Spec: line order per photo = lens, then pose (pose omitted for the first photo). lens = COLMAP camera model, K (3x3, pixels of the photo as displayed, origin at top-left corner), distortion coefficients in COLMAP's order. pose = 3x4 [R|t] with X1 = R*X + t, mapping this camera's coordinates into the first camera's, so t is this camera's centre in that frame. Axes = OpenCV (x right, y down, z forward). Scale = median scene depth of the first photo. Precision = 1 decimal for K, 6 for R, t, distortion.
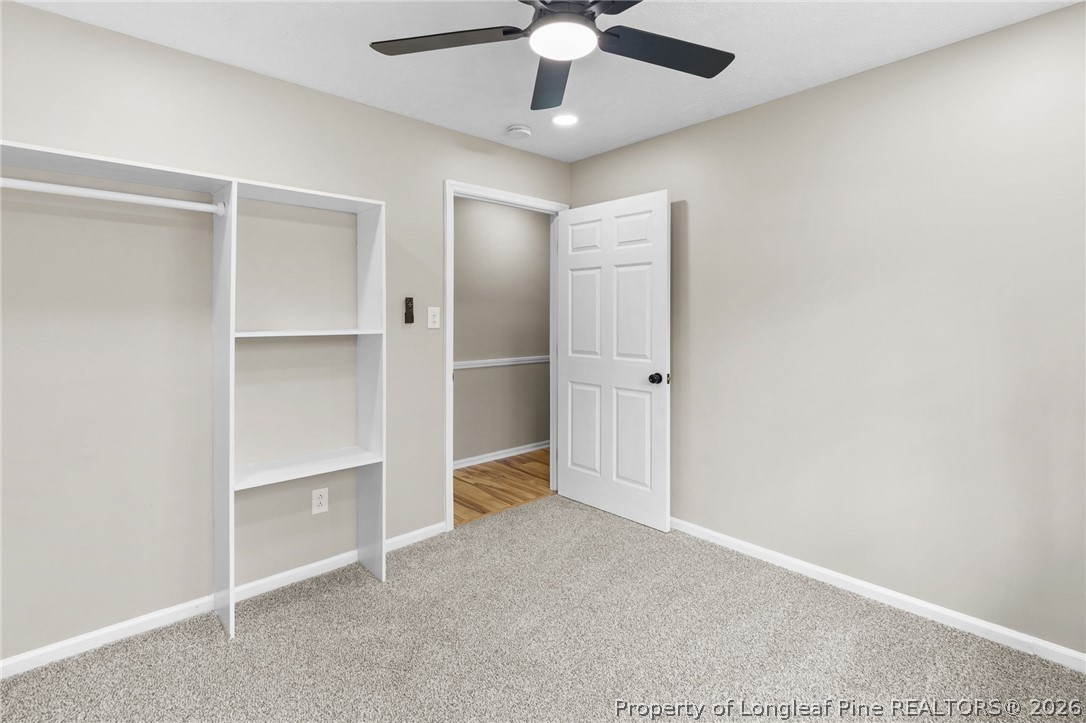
lens RADIAL K [[519.3, 0, 557.9], [0, 519.3, 317.4], [0, 0, 1]] dist [-0.001345, -0.000137]
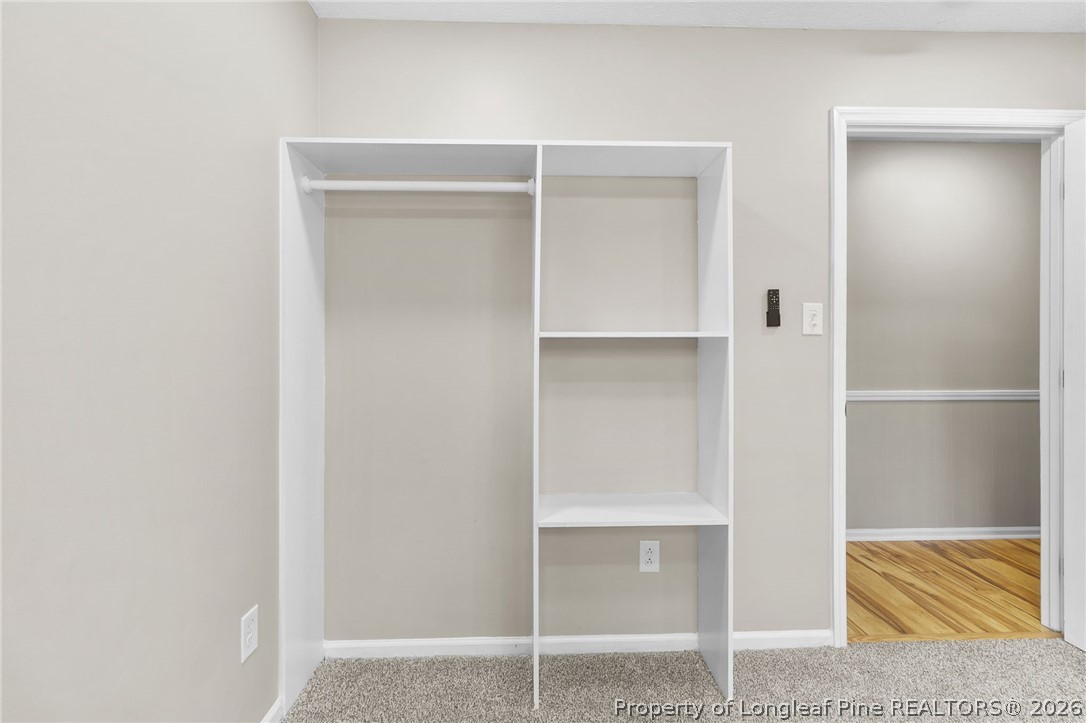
lens RADIAL K [[515.8, 0, 539.1], [0, 515.8, 349.7], [0, 0, 1]] dist [0.001442, 0.000297]
pose [[0.743526, 0.000248, -0.668707, -0.055253], [0.002498, 0.999992, 0.003149, 0.035654], [0.668703, -0.004012, 0.743519, 0.261829]]
